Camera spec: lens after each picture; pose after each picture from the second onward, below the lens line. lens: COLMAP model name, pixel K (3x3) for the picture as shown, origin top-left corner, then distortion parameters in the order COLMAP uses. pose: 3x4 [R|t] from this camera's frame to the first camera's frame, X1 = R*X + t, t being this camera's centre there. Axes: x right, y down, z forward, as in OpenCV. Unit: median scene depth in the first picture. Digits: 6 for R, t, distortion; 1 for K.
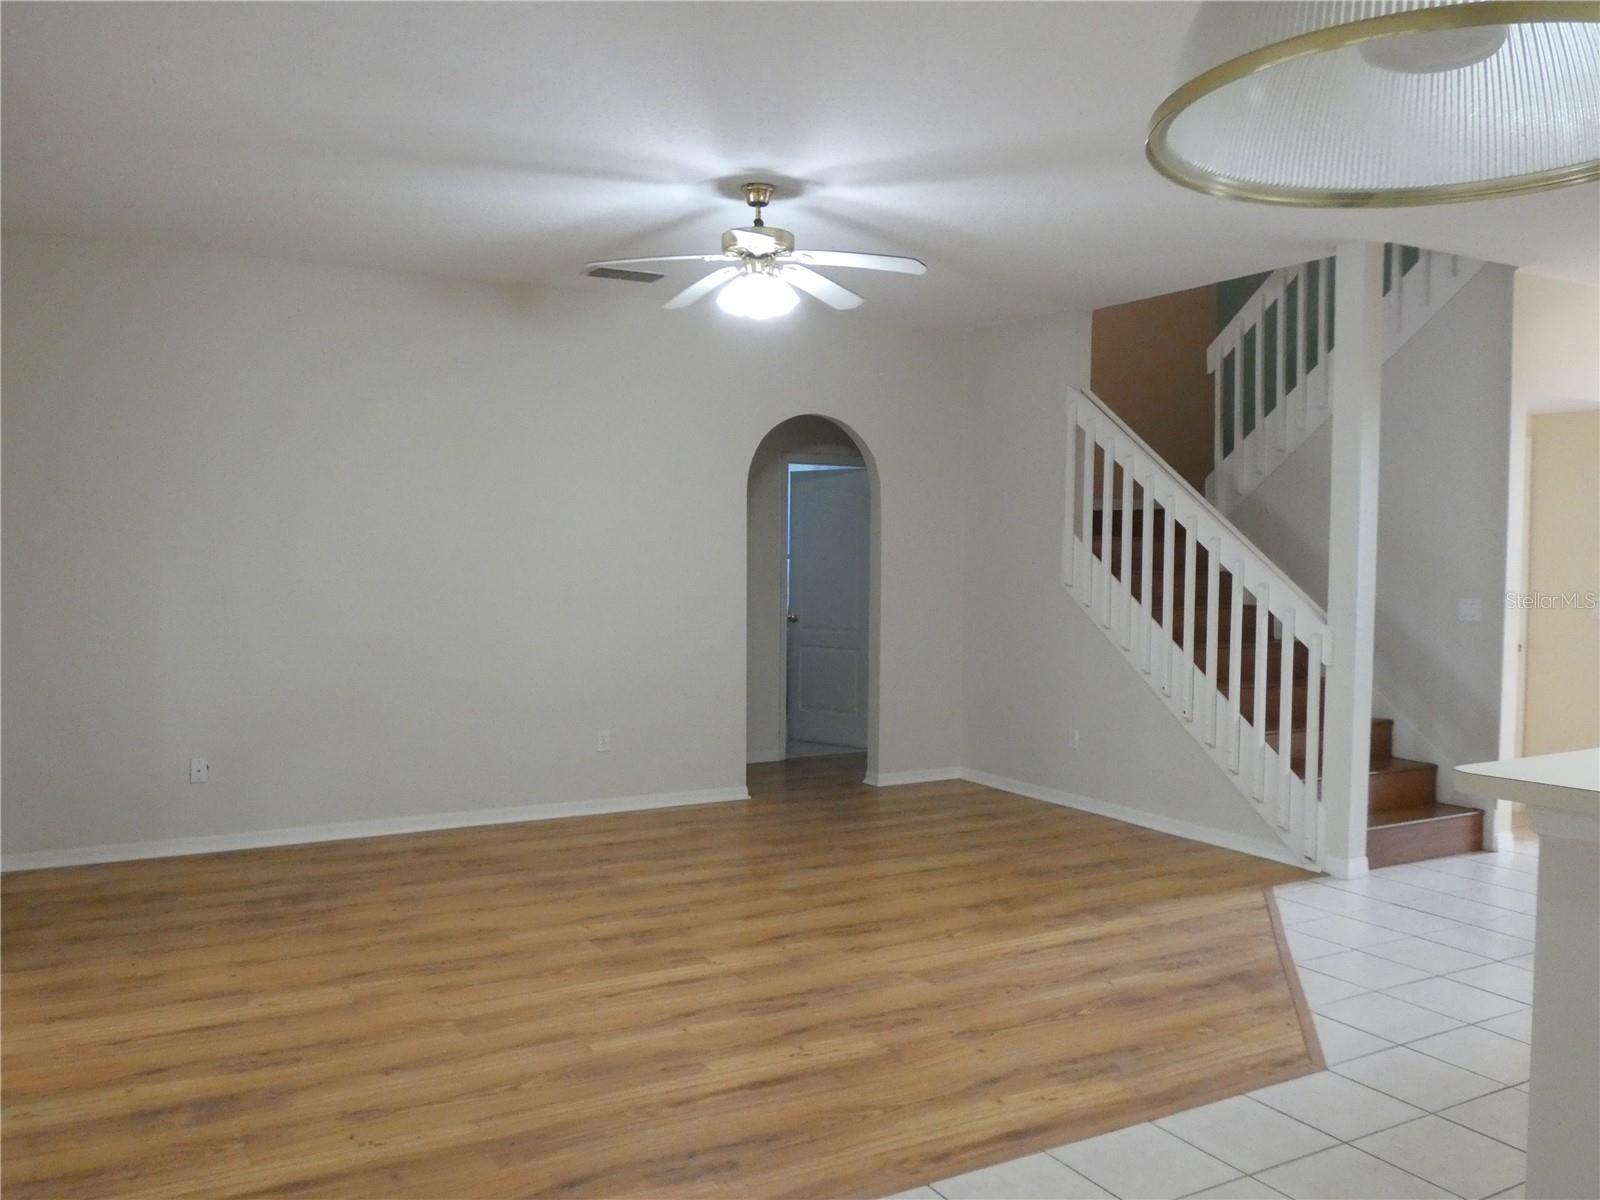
lens RADIAL K [[1290.3, 0, 800.2], [0, 1290.3, 597.3], [0, 0, 1]] dist [-0.052927, 0.000755]
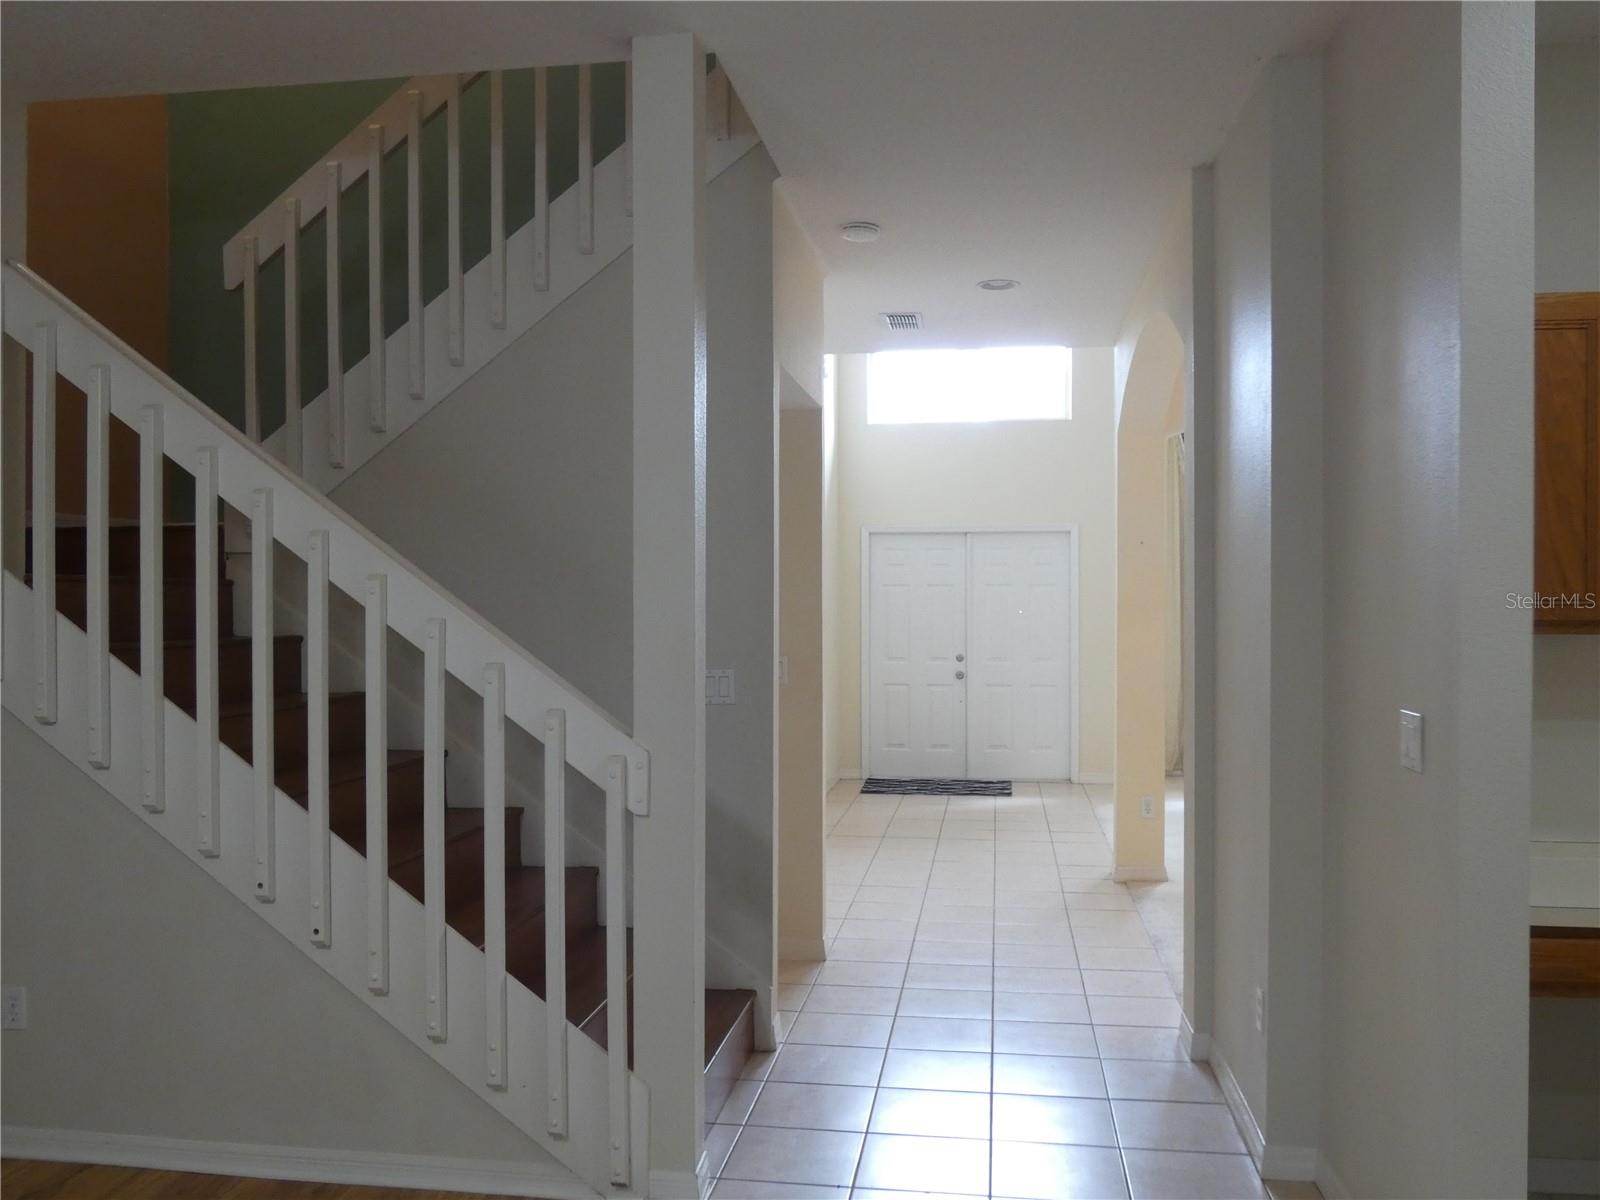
lens RADIAL K [[1310.1, 0, 755.6], [0, 1310.1, 591.3], [0, 0, 1]] dist [0.001378, 0.004564]
pose [[0.623315, -0.010285, 0.781903, 0.016885], [0.040137, 0.999016, -0.018855, -0.033593], [-0.780940, 0.043136, 0.623115, 0.744634]]
